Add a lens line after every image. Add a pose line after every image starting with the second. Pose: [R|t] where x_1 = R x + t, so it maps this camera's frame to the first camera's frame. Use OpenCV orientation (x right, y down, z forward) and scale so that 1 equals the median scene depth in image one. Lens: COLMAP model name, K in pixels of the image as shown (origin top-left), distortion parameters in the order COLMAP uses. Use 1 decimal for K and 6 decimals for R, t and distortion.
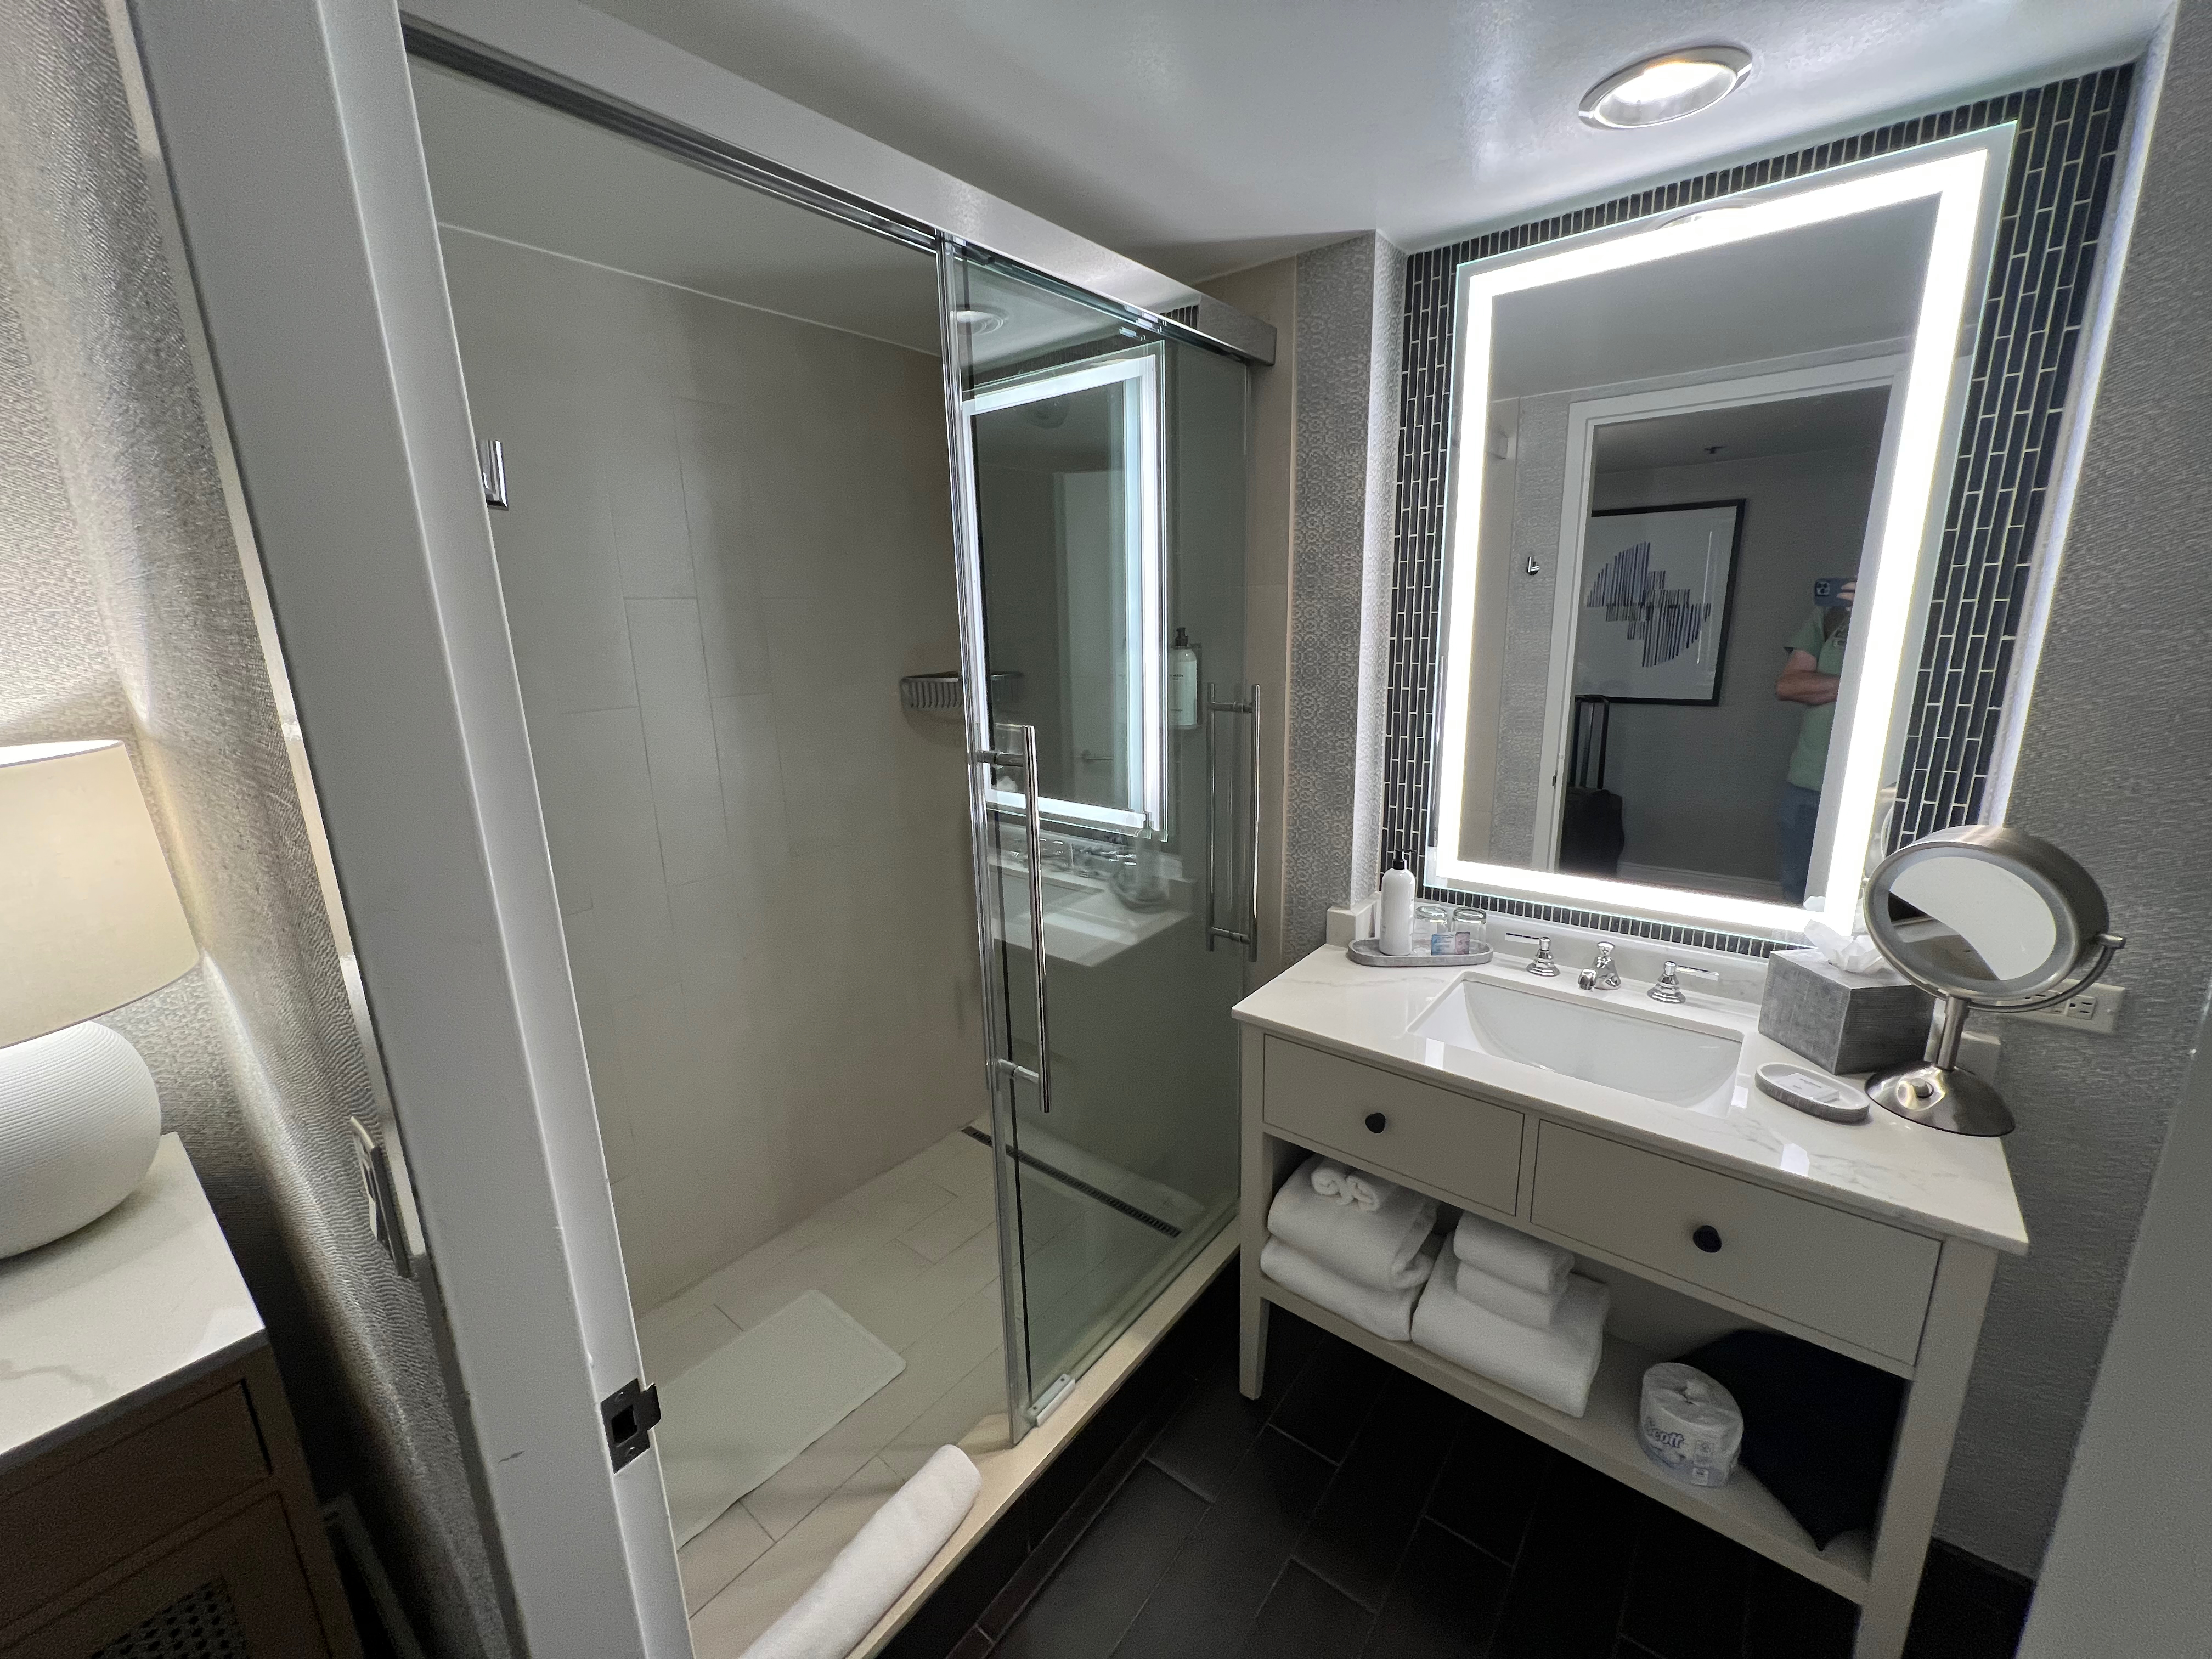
lens RADIAL K [[894.4, 0, 1107.1], [0, 894.4, 821.6], [0, 0, 1]] dist [-0.002440, 0.000836]
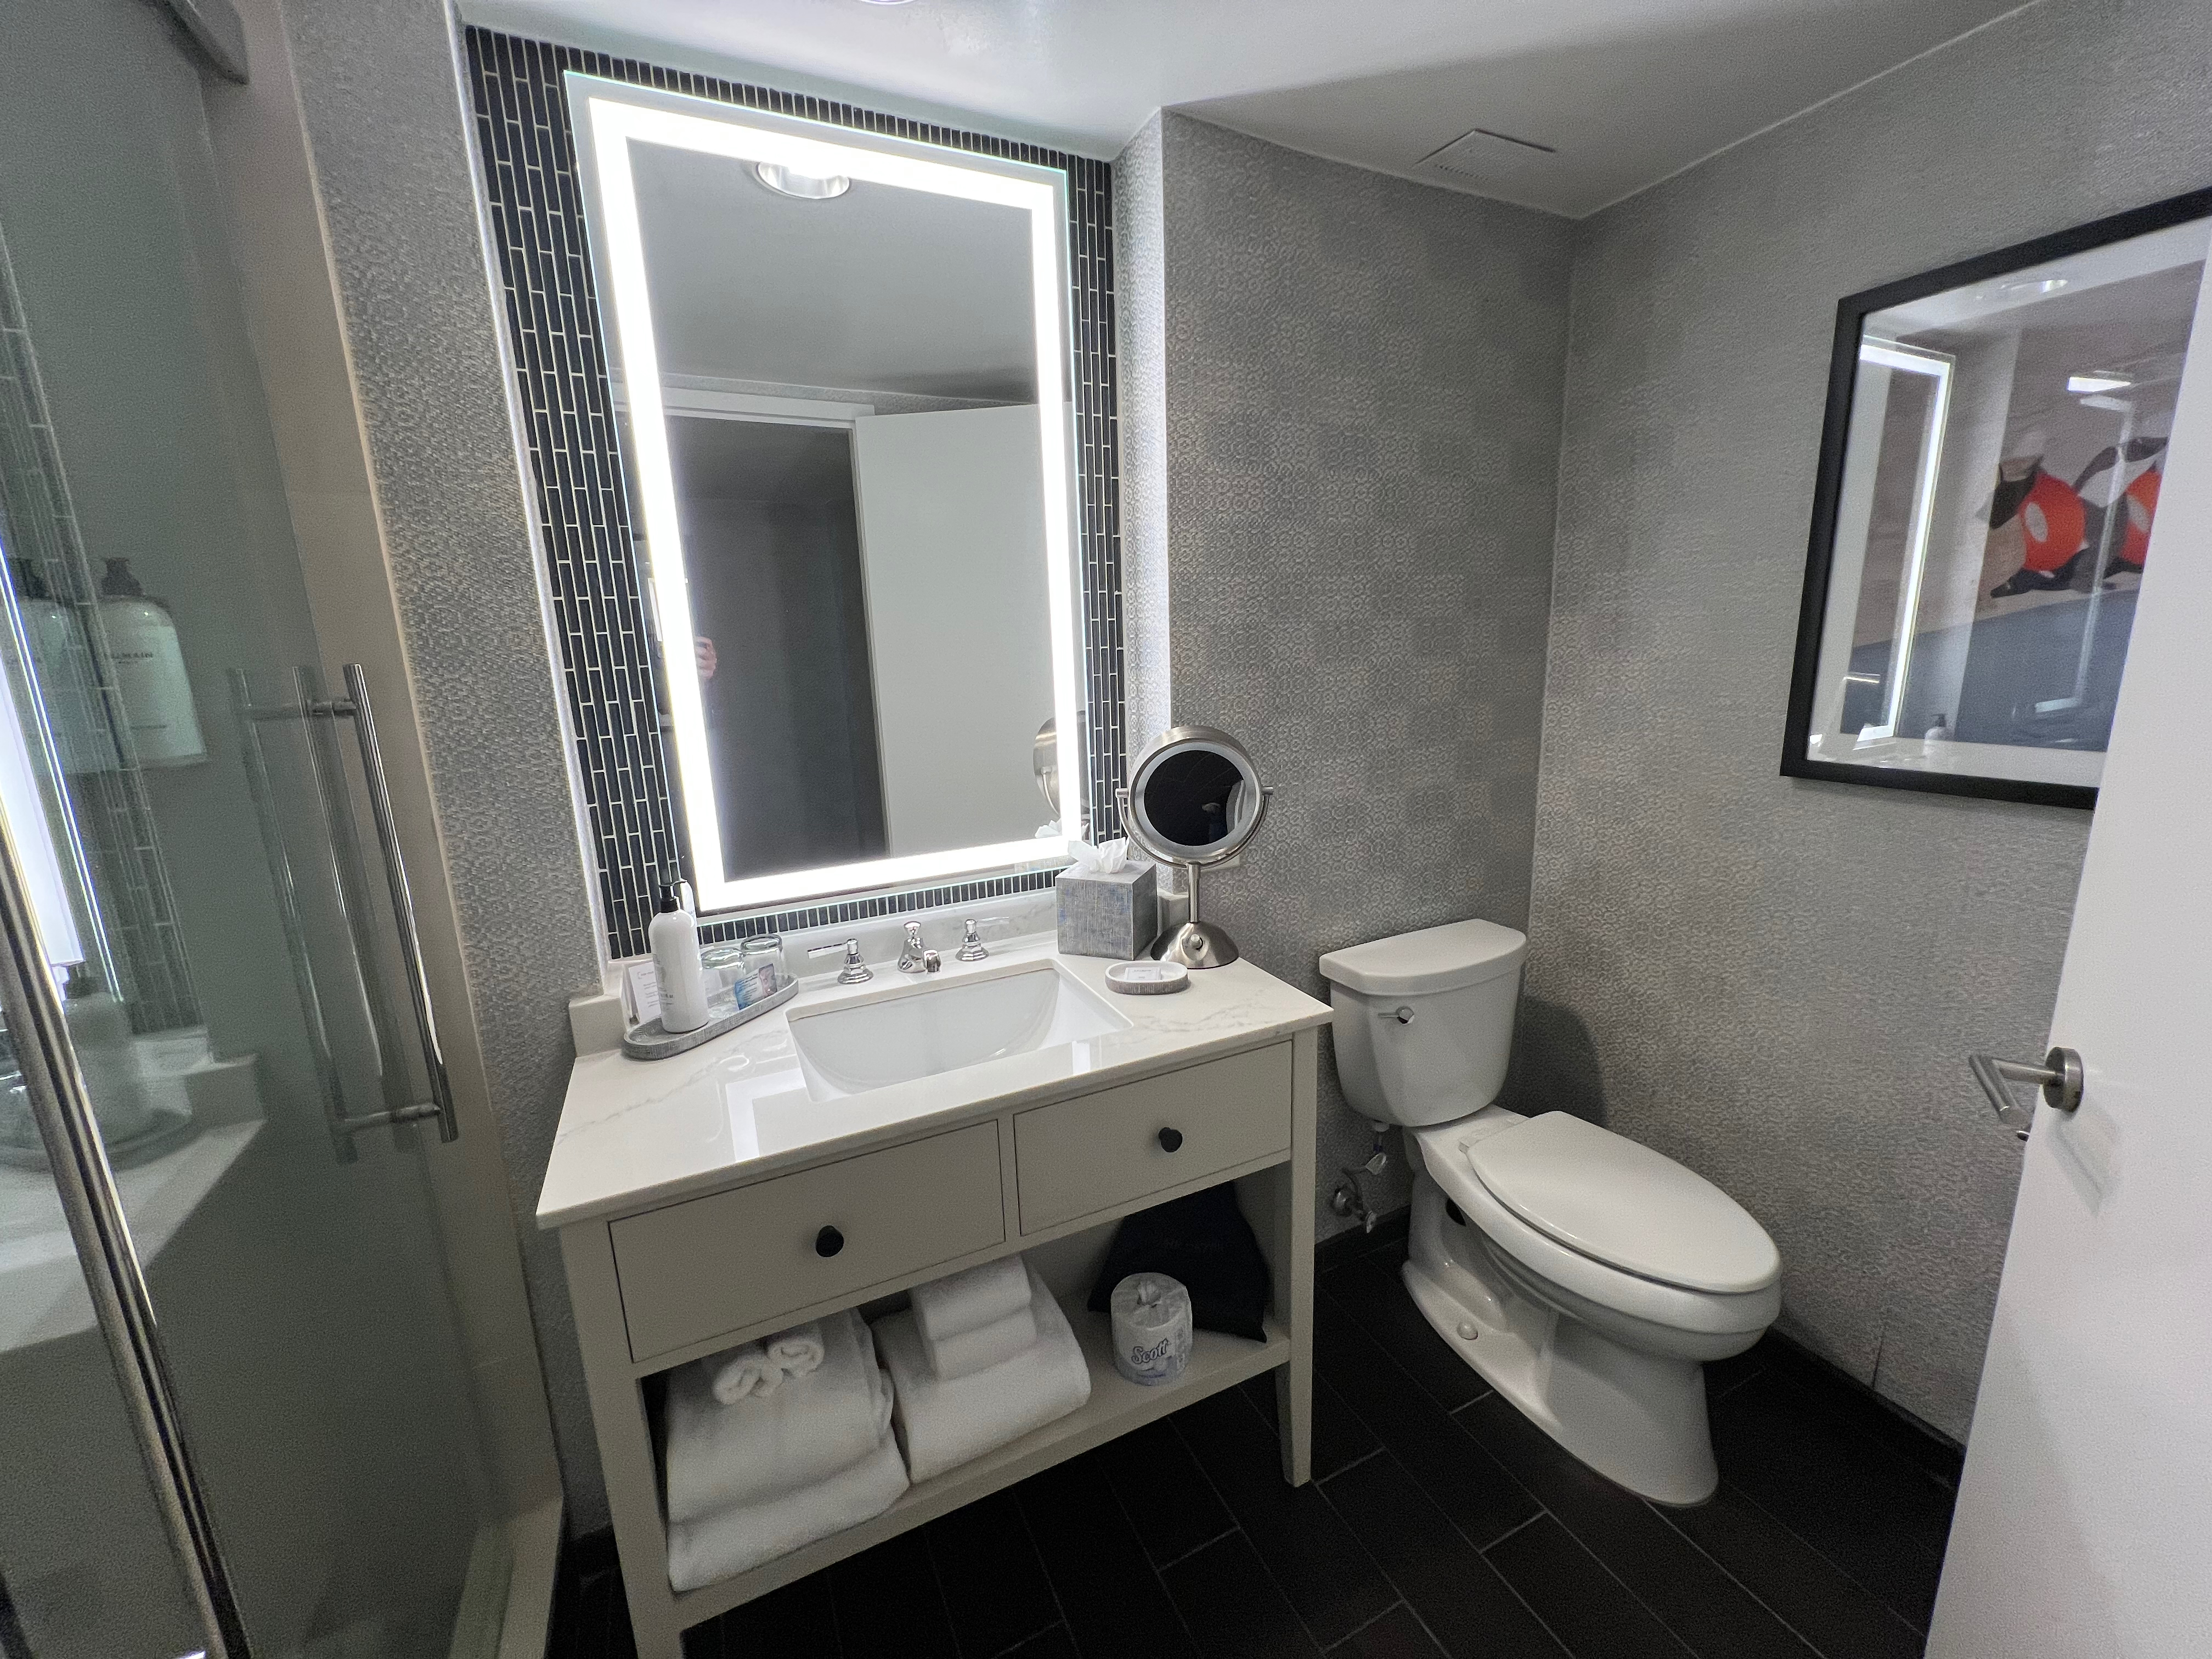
lens RADIAL K [[894.4, 0, 1105.5], [0, 894.4, 820.0], [0, 0, 1]] dist [-0.002440, 0.000836]
pose [[0.433423, -0.172609, 0.884506, -0.155269], [0.230140, 0.970142, 0.076549, 0.007863], [-0.871310, 0.170382, 0.460206, 0.380330]]
